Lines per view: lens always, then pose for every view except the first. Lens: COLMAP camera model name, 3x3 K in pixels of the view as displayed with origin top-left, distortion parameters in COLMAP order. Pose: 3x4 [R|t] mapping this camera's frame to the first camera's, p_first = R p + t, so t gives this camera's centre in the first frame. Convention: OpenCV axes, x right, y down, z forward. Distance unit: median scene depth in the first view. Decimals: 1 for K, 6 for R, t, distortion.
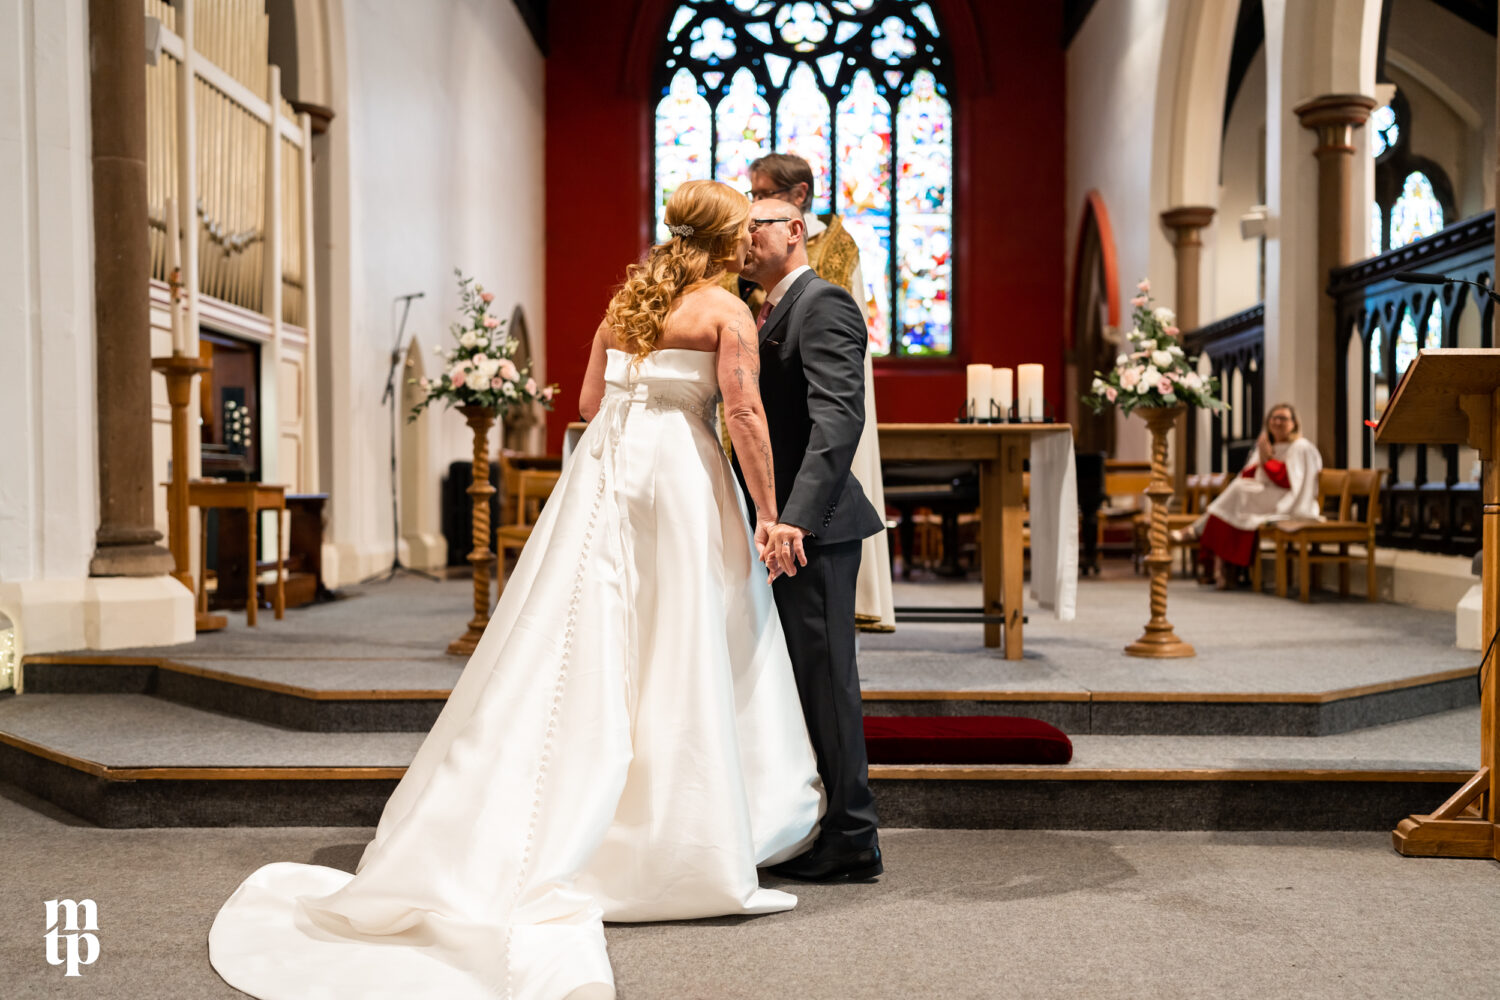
lens RADIAL K [[1551.2, 0, 745.0], [0, 1551.2, 493.8], [0, 0, 1]] dist [0.014180, 0.000000]
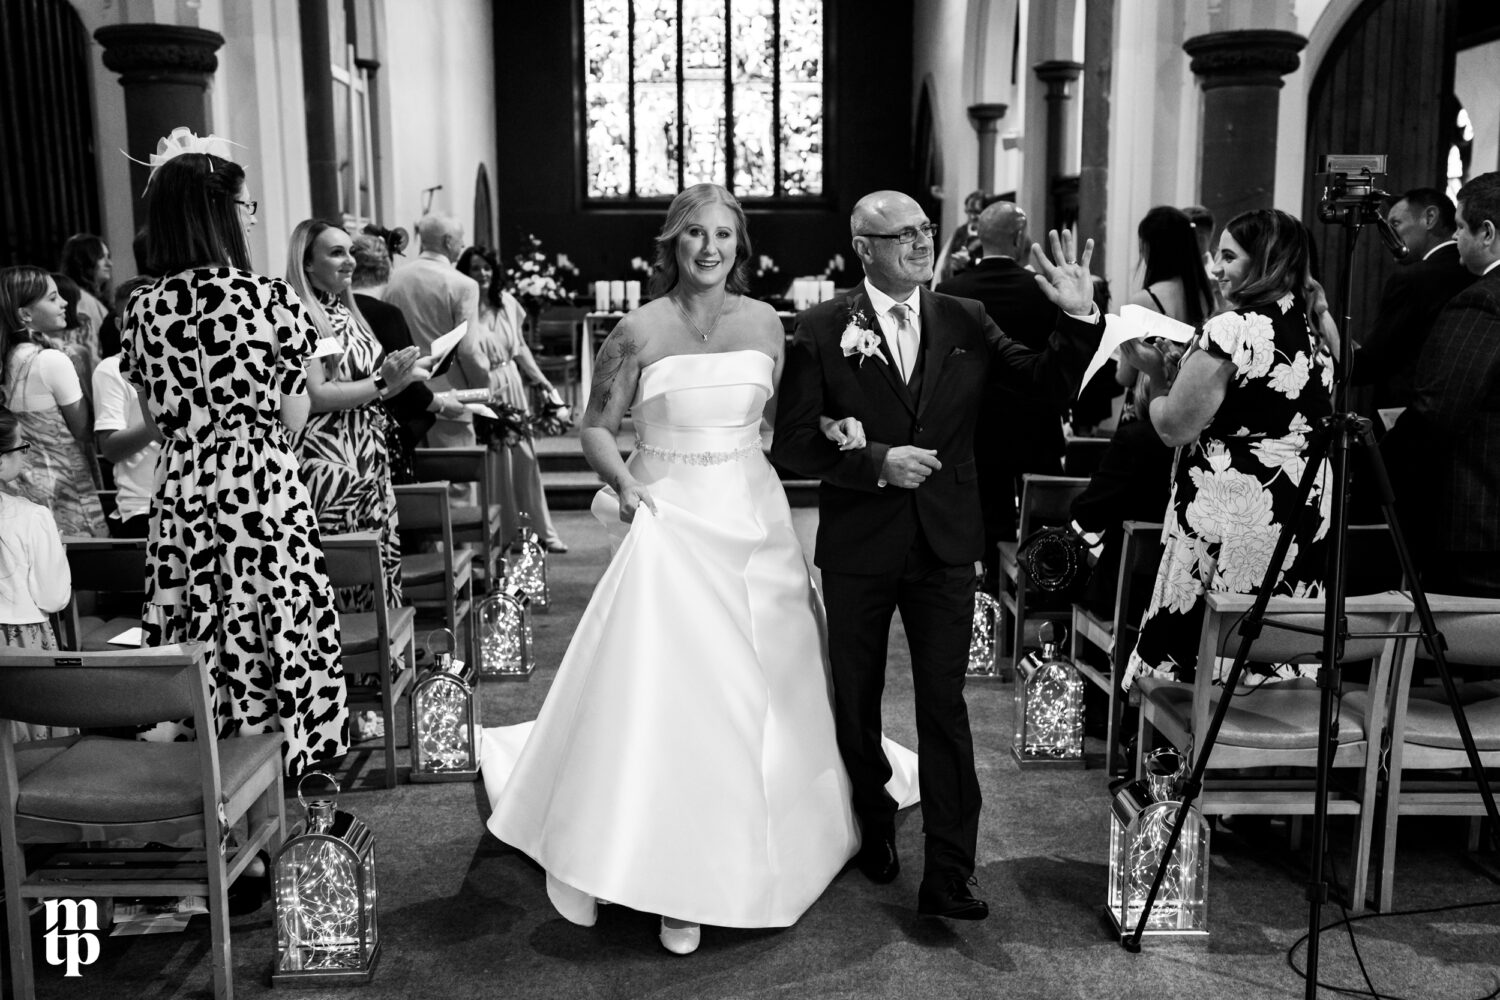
lens RADIAL K [[1551.2, 0, 747.3], [0, 1551.2, 498.7], [0, 0, 1]] dist [0.014180, 0.000000]
pose [[0.997856, -0.013743, 0.063989, -0.012298], [0.004387, 0.989551, 0.144113, -0.028640], [-0.065301, -0.143524, 0.987490, -0.278382]]
